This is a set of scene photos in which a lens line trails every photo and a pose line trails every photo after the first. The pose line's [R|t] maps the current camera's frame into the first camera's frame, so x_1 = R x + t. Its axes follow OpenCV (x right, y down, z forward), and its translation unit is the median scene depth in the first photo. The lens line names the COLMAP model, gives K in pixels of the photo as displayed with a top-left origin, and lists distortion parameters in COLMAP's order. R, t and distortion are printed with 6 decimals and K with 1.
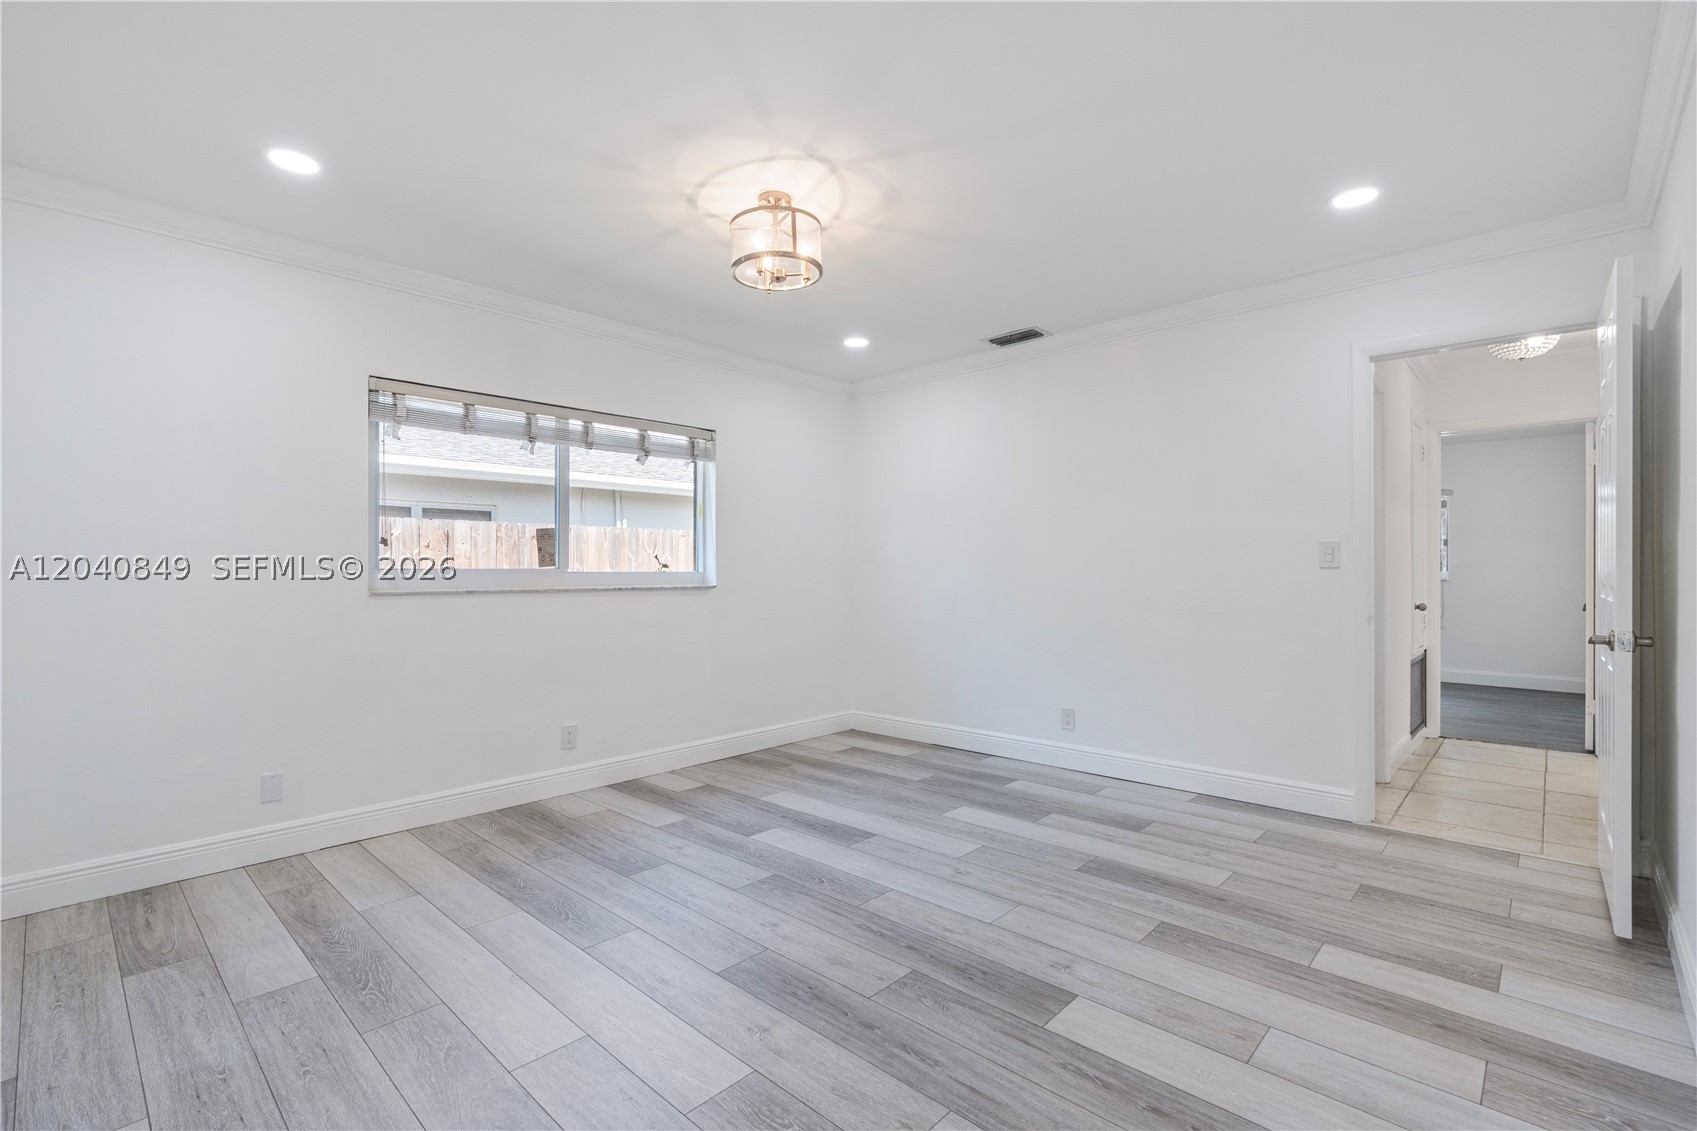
lens RADIAL K [[763.8, 0, 845.8], [0, 763.8, 567.9], [0, 0, 1]] dist [-0.010094, 0.005113]
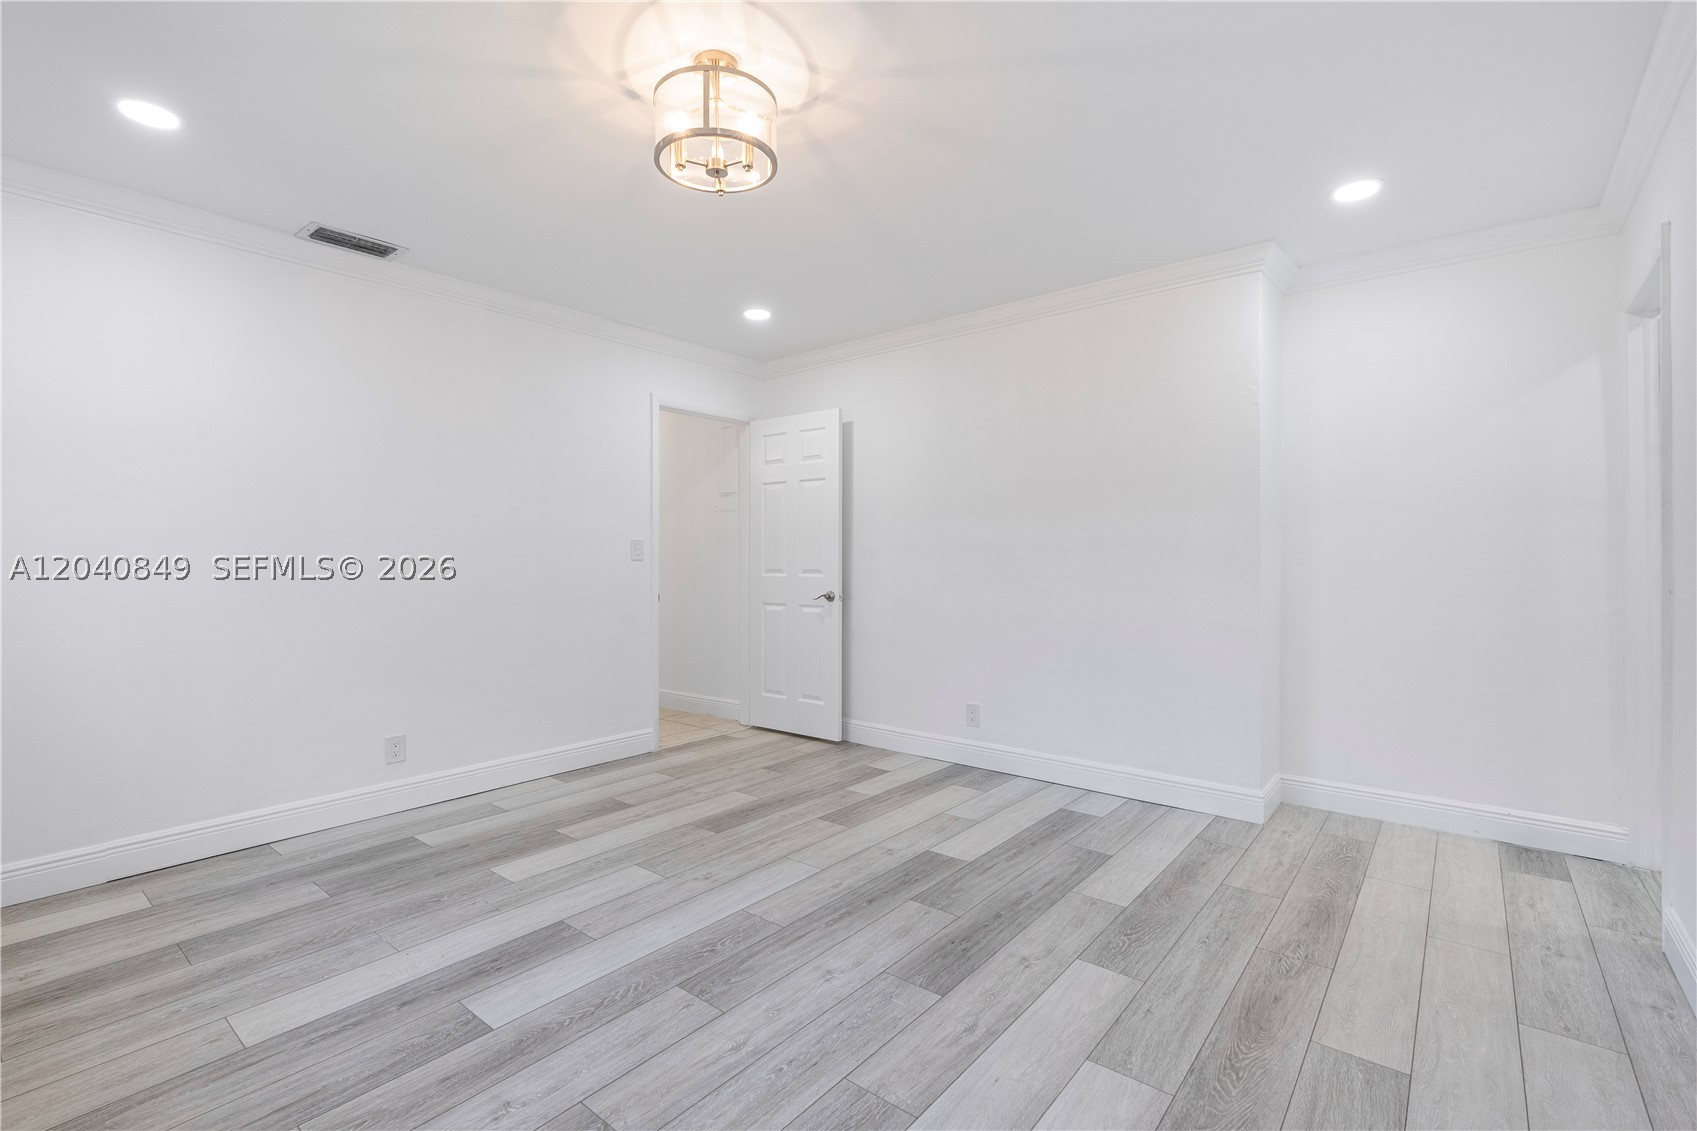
lens RADIAL K [[763.8, 0, 849.9], [0, 763.8, 561.6], [0, 0, 1]] dist [-0.010094, 0.005113]
pose [[-0.073082, 0.004032, 0.997318, -0.748334], [0.000713, 0.999992, -0.003990, 0.007538], [-0.997326, 0.000420, -0.073085, 0.816400]]
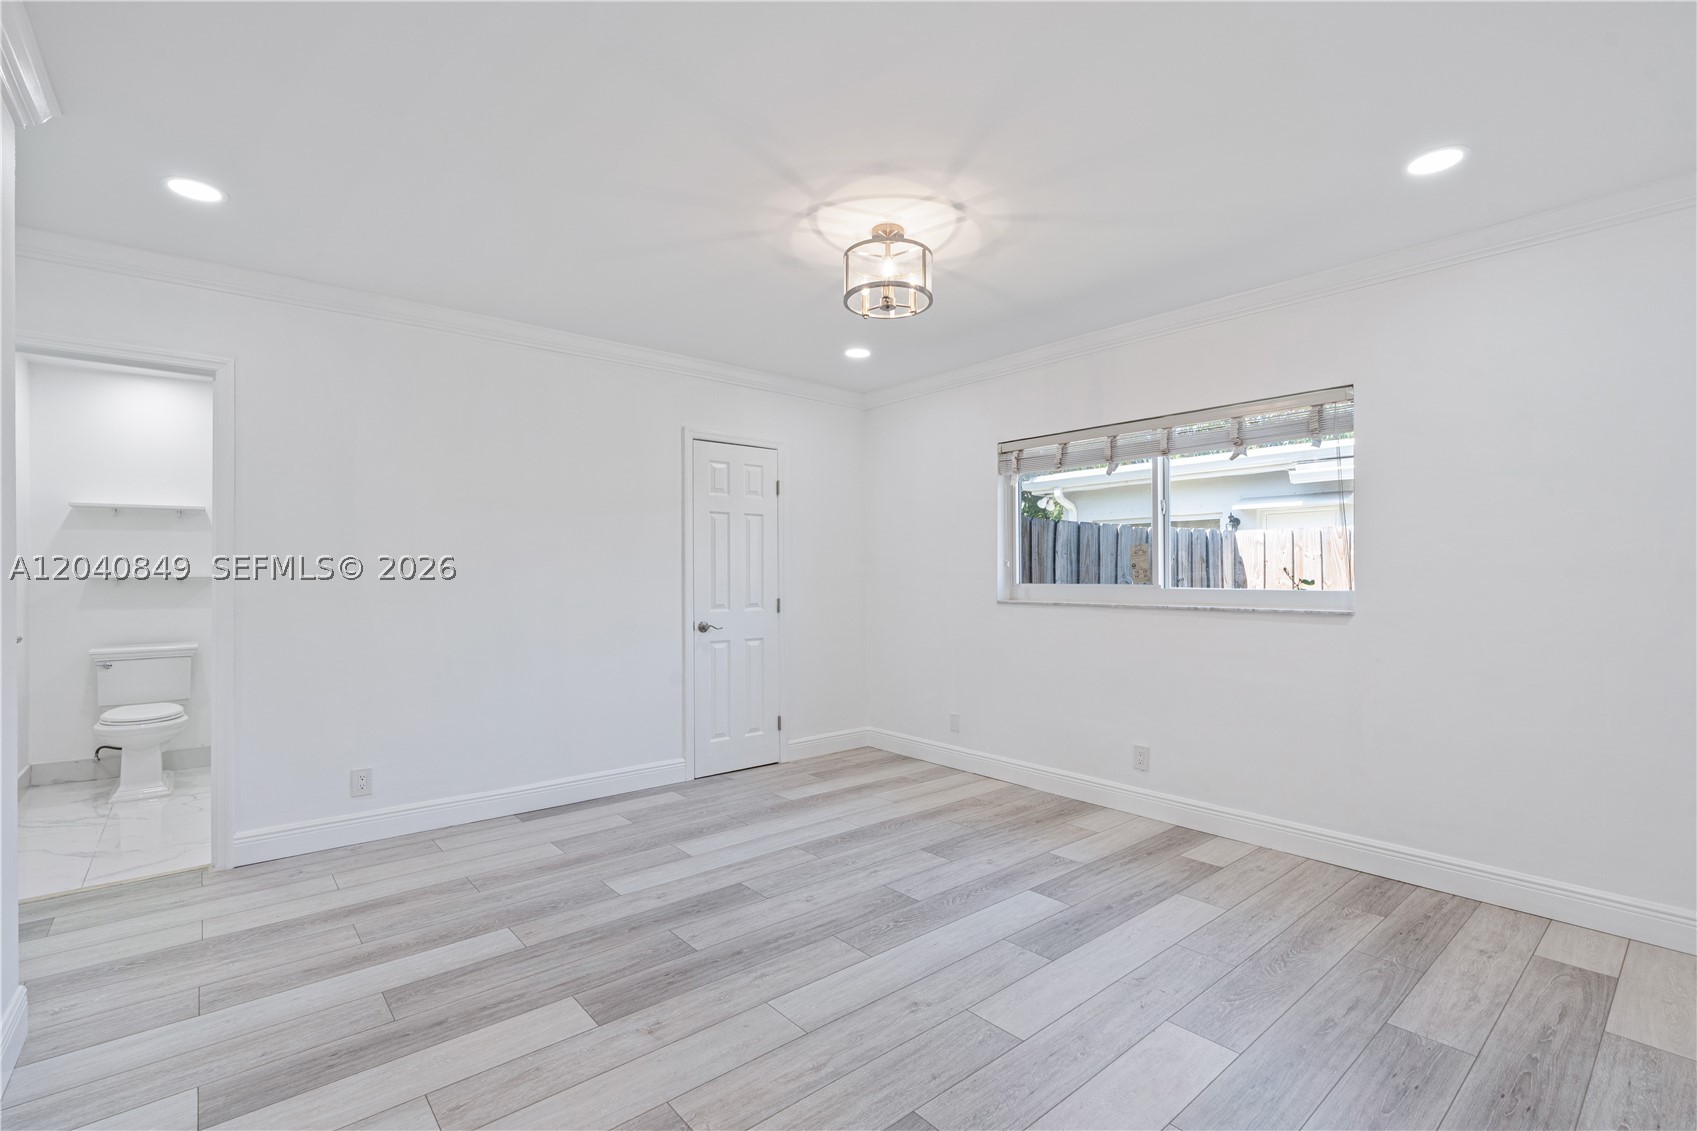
lens RADIAL K [[763.8, 0, 847.9], [0, 763.8, 568.5], [0, 0, 1]] dist [-0.010094, 0.005113]
pose [[-0.106788, -0.005600, -0.994266, 0.822341], [0.004047, 0.999973, -0.006067, -0.019870], [0.994274, -0.004672, -0.106763, 0.931119]]
